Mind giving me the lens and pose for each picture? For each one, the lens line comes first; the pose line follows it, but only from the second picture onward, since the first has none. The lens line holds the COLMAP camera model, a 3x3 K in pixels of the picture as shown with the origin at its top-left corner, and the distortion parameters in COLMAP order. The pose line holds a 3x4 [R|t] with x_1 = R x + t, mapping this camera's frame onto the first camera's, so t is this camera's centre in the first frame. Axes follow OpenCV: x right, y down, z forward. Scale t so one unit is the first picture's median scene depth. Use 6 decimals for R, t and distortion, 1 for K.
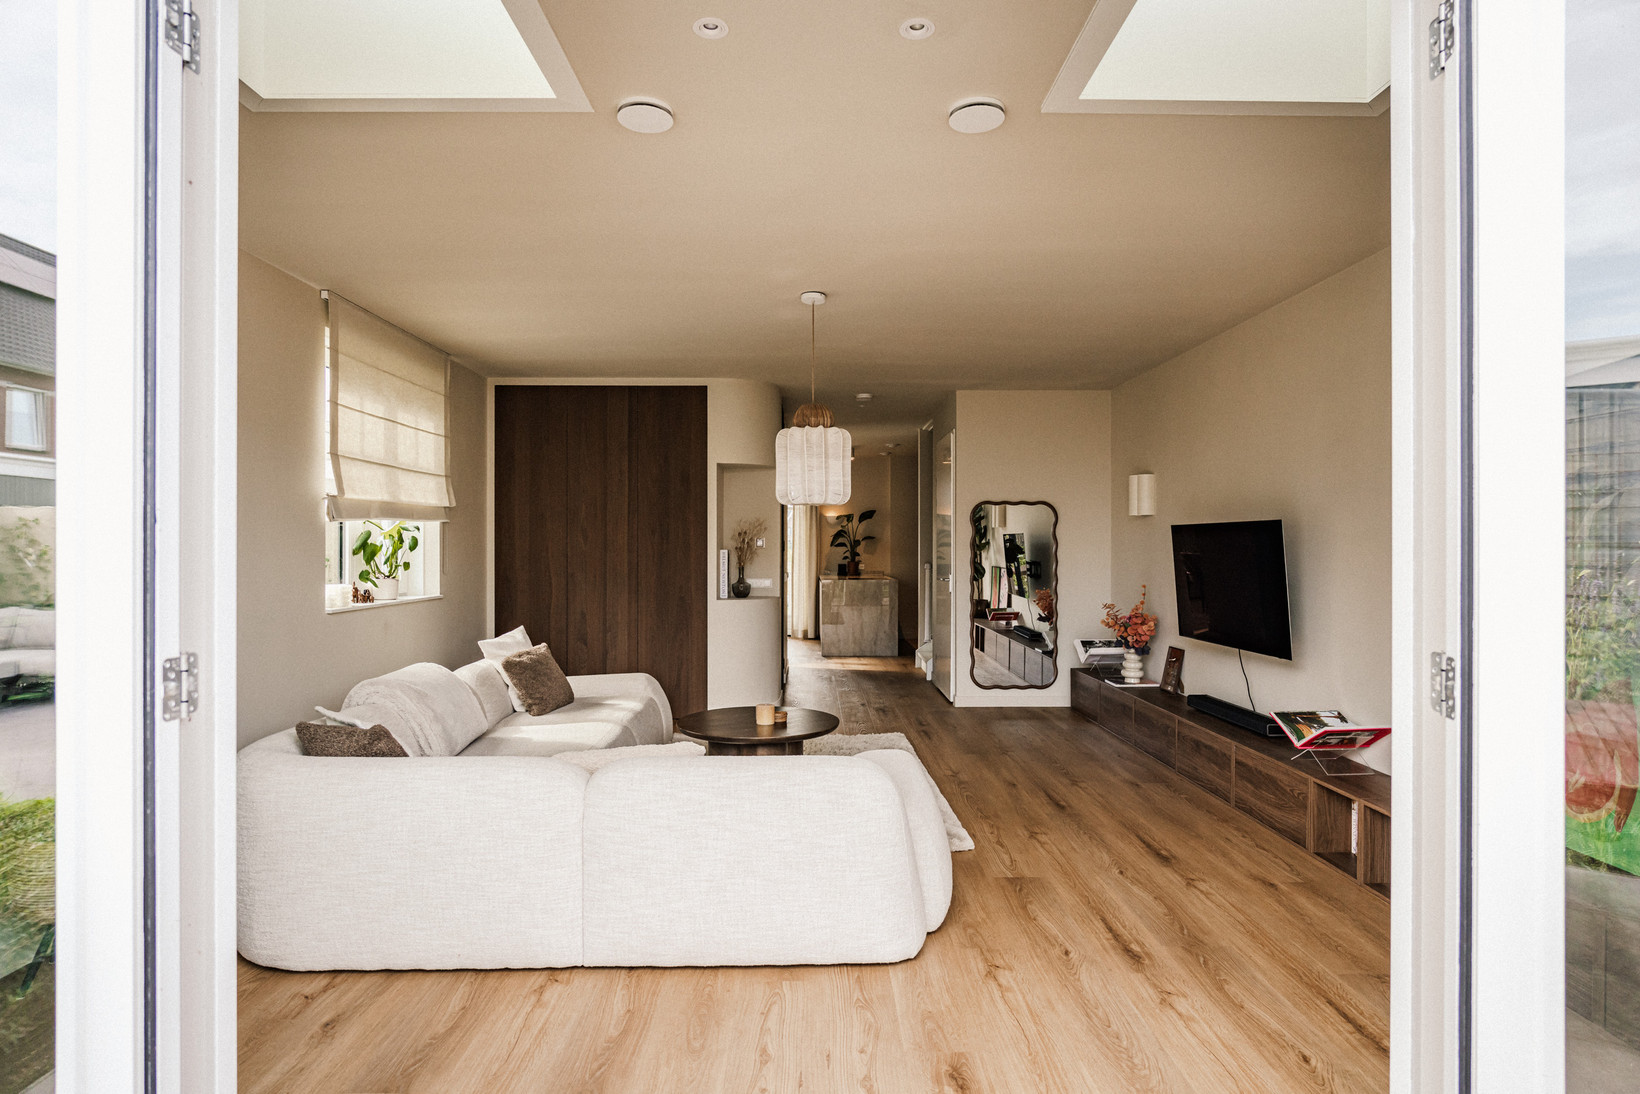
lens RADIAL K [[894.9, 0, 836.4], [0, 894.9, 546.6], [0, 0, 1]] dist [-0.012614, 0.003250]
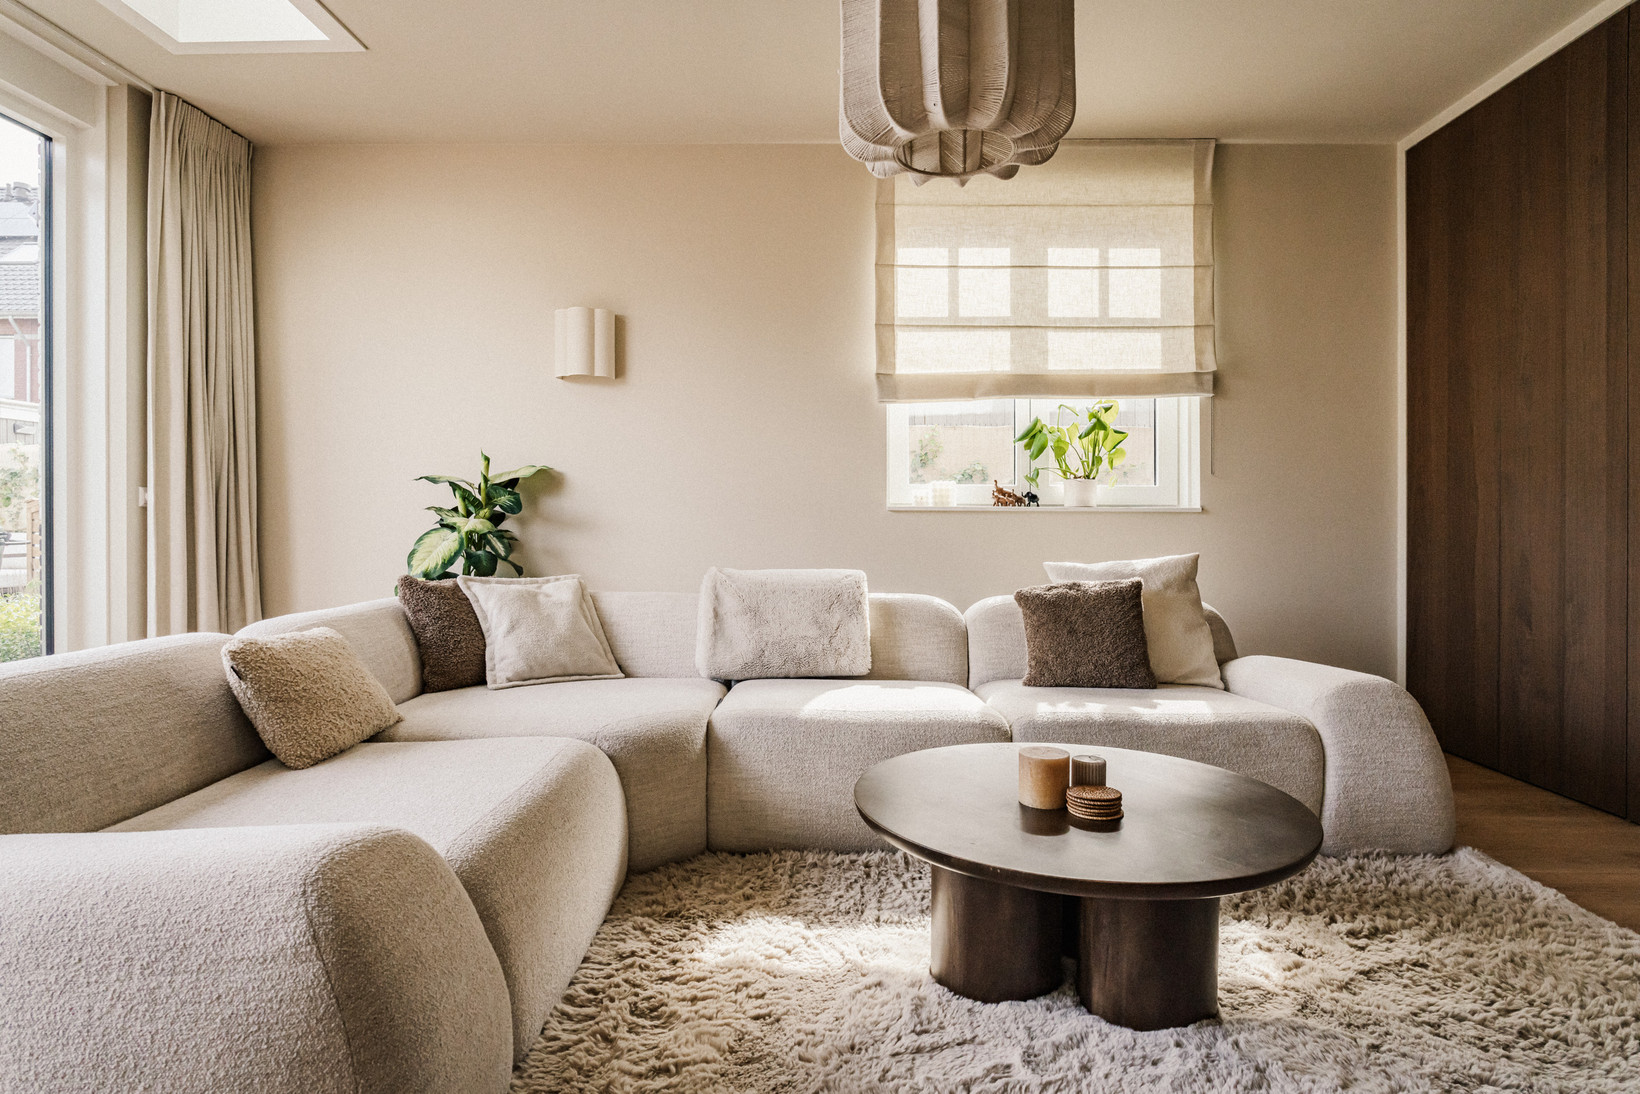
lens RADIAL K [[894.9, 0, 814.9], [0, 894.9, 535.2], [0, 0, 1]] dist [-0.012614, 0.003250]
pose [[-0.050048, 0.011036, -0.998686, 0.208982], [-0.005747, 0.999919, 0.011338, 0.061438], [0.998730, 0.006307, -0.049980, 0.664306]]
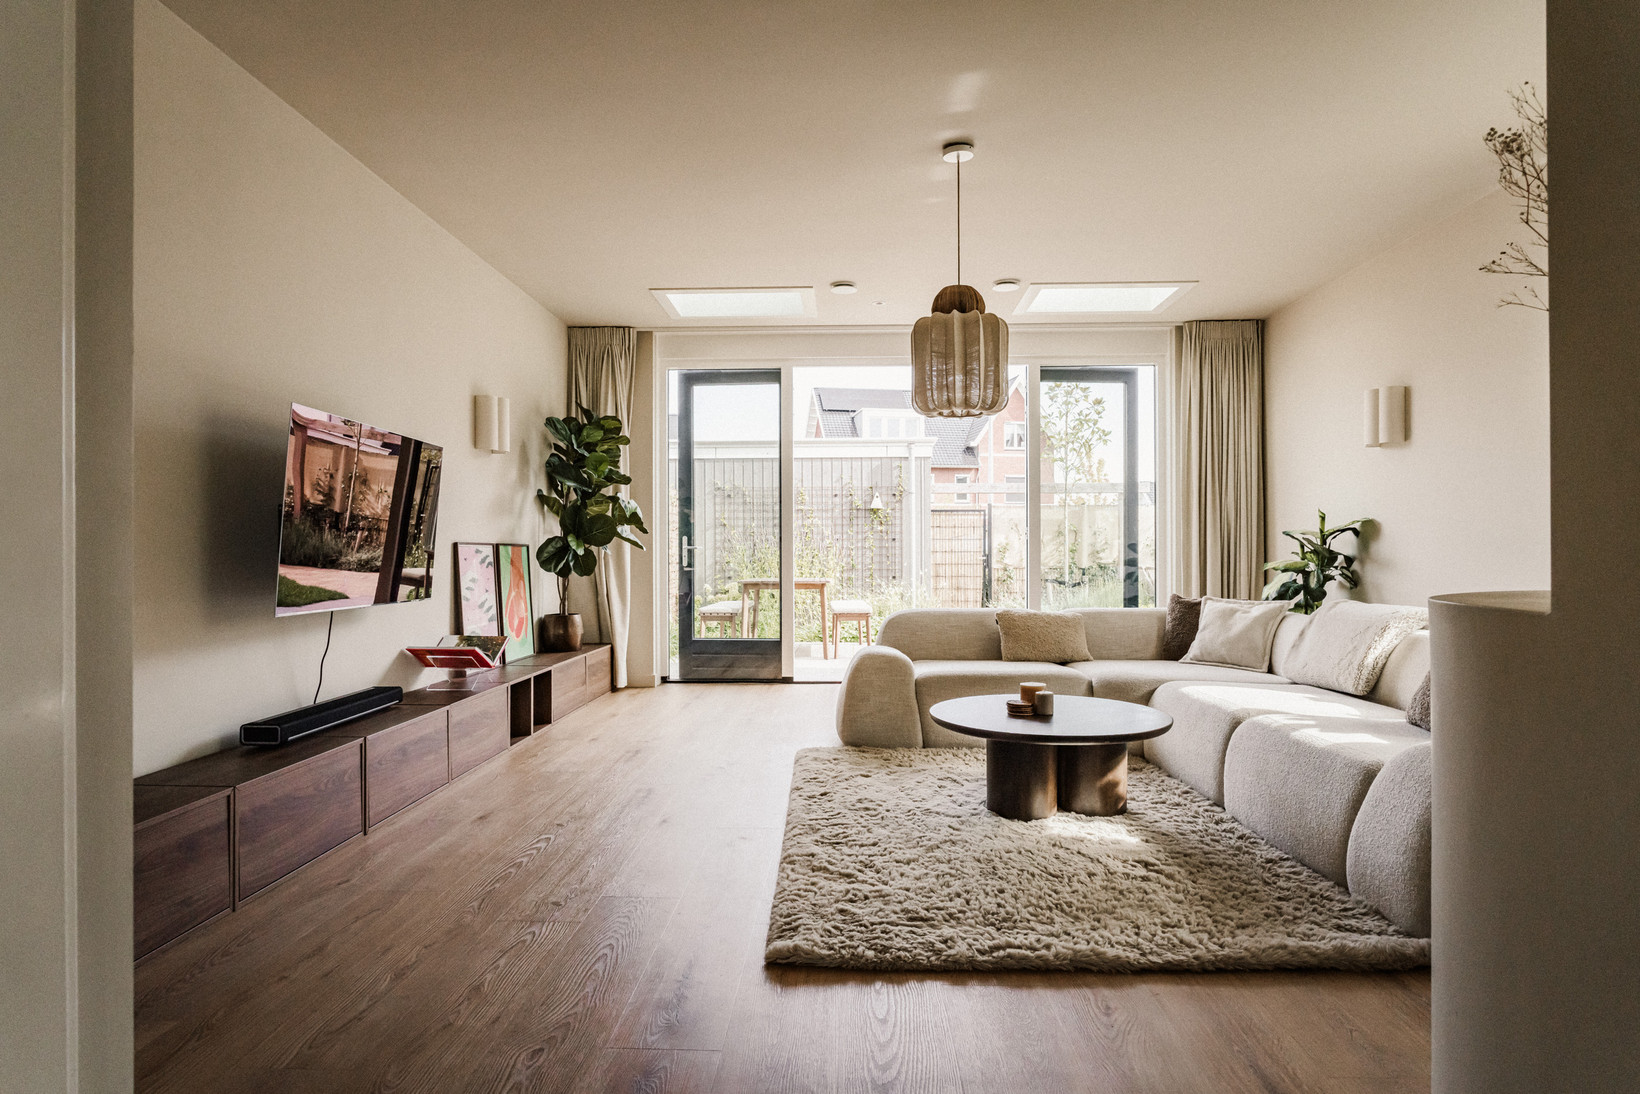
lens RADIAL K [[894.9, 0, 833.9], [0, 894.9, 565.7], [0, 0, 1]] dist [-0.012614, 0.003250]
pose [[-0.999290, -0.000387, 0.037684, 0.038888], [0.000047, 0.999934, 0.011516, 0.054467], [-0.037686, 0.011510, -0.999223, 1.226561]]
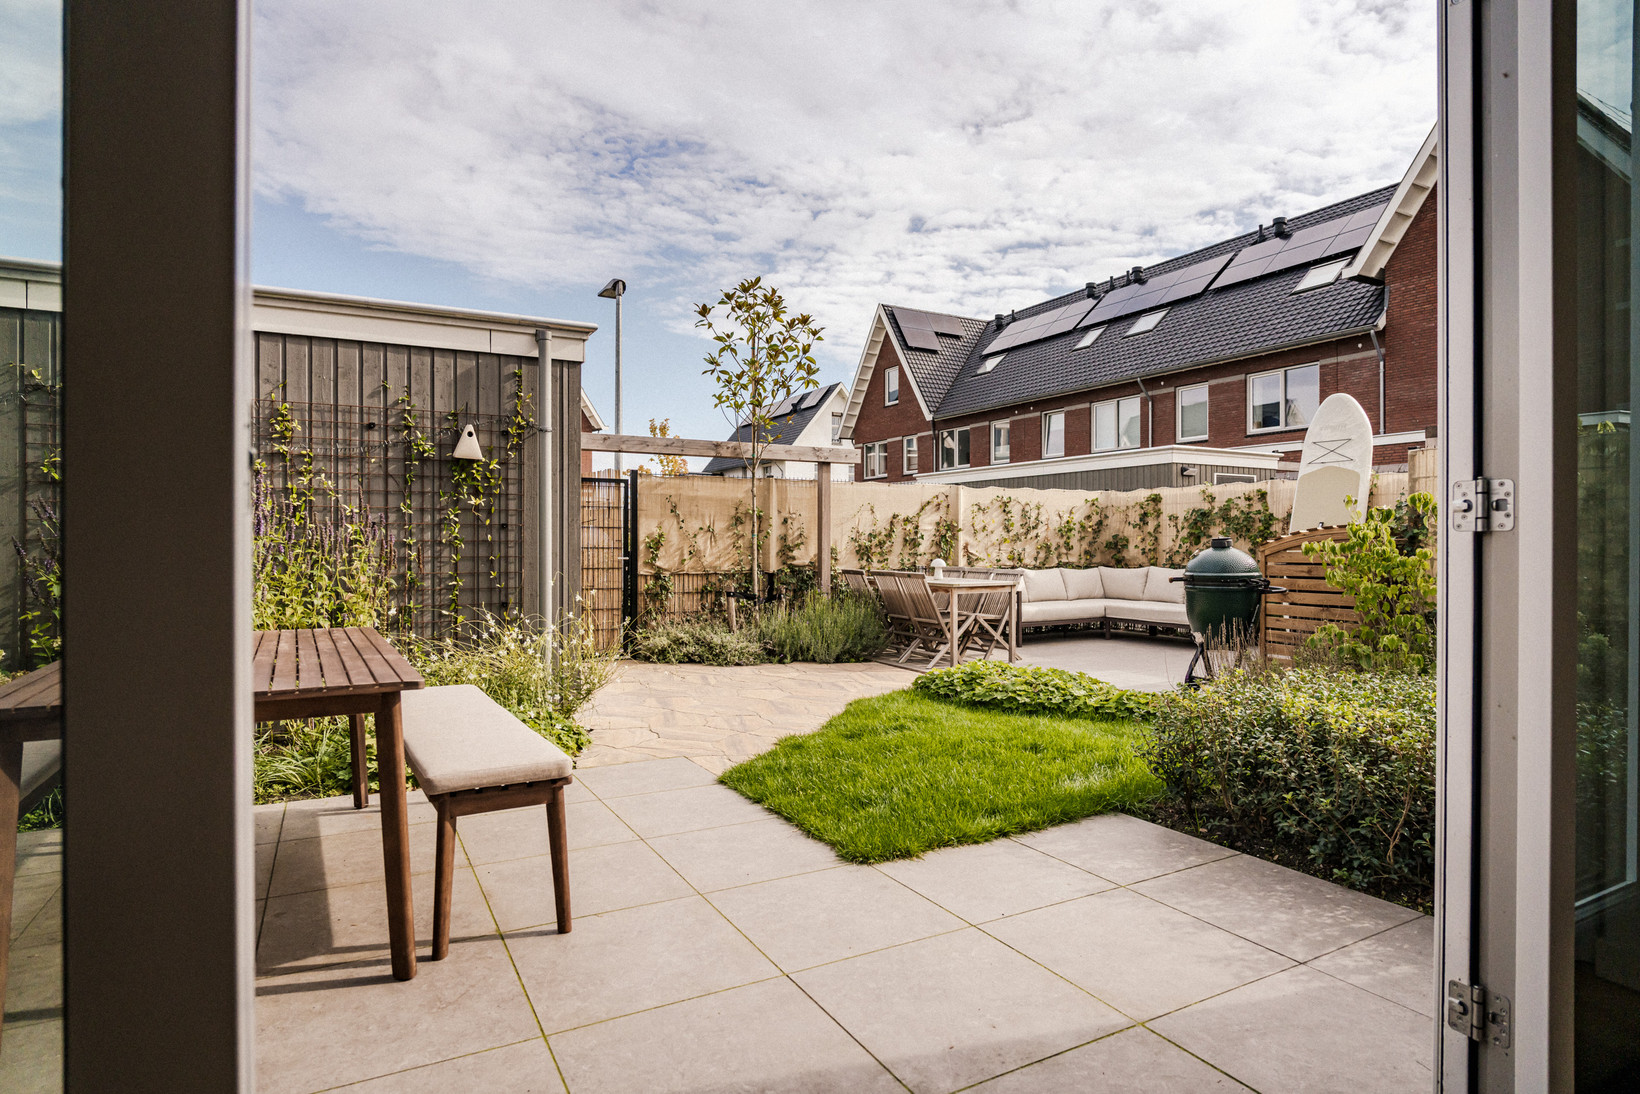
lens RADIAL K [[894.9, 0, 817.4], [0, 894.9, 551.1], [0, 0, 1]] dist [-0.012614, 0.003250]
pose [[-0.888121, 0.000730, -0.459608, 0.114279], [-0.002748, 0.999972, 0.006897, 0.040101], [0.459601, 0.007388, -0.888095, 0.336383]]
